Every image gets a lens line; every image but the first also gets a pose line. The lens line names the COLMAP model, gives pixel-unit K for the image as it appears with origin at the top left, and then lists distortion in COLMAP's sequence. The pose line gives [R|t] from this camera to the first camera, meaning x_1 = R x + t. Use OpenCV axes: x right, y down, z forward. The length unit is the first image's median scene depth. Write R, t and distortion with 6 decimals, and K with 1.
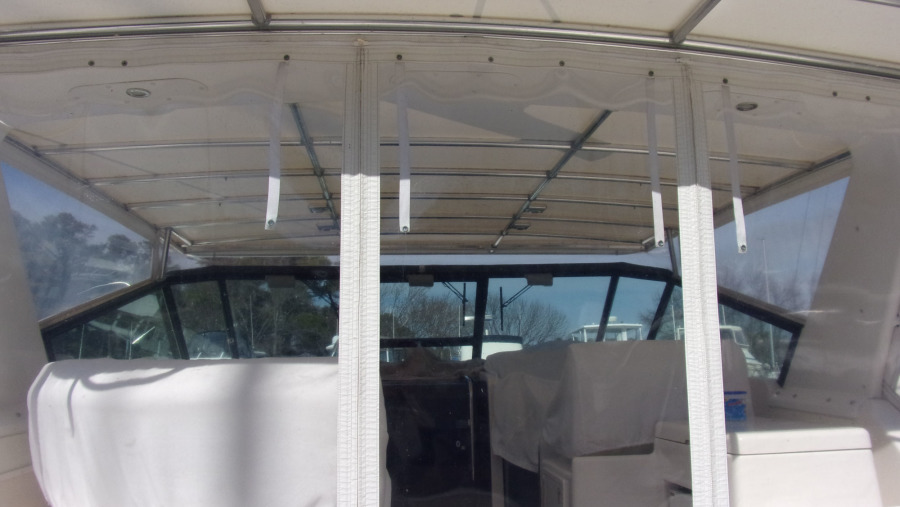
lens RADIAL K [[632.7, 0, 450.4], [0, 632.7, 240.8], [0, 0, 1]] dist [-0.027048, -0.001294]
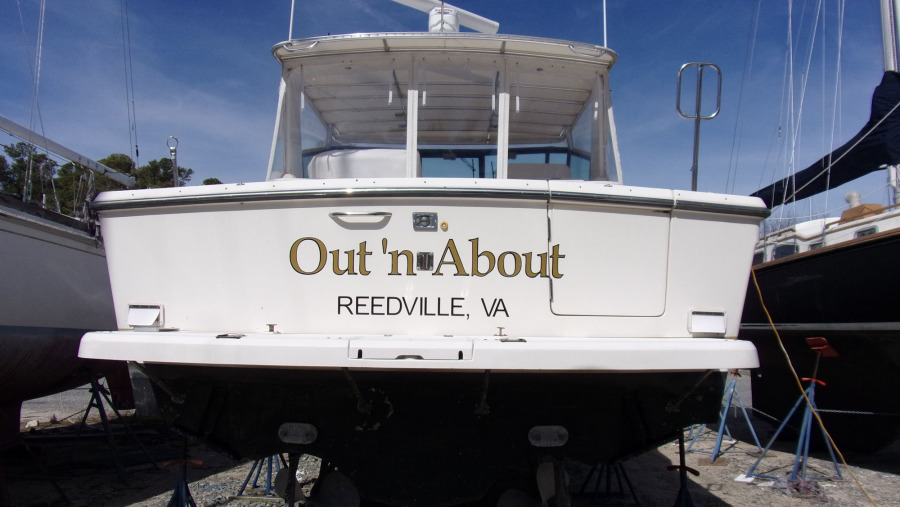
lens RADIAL K [[632.7, 0, 450.4], [0, 632.7, 240.8], [0, 0, 1]] dist [-0.027048, -0.001294]
pose [[0.993919, 0.015950, -0.108955, 0.489722], [-0.007443, 0.996923, 0.078035, 0.478828], [0.109864, -0.076750, 0.990979, -2.695958]]
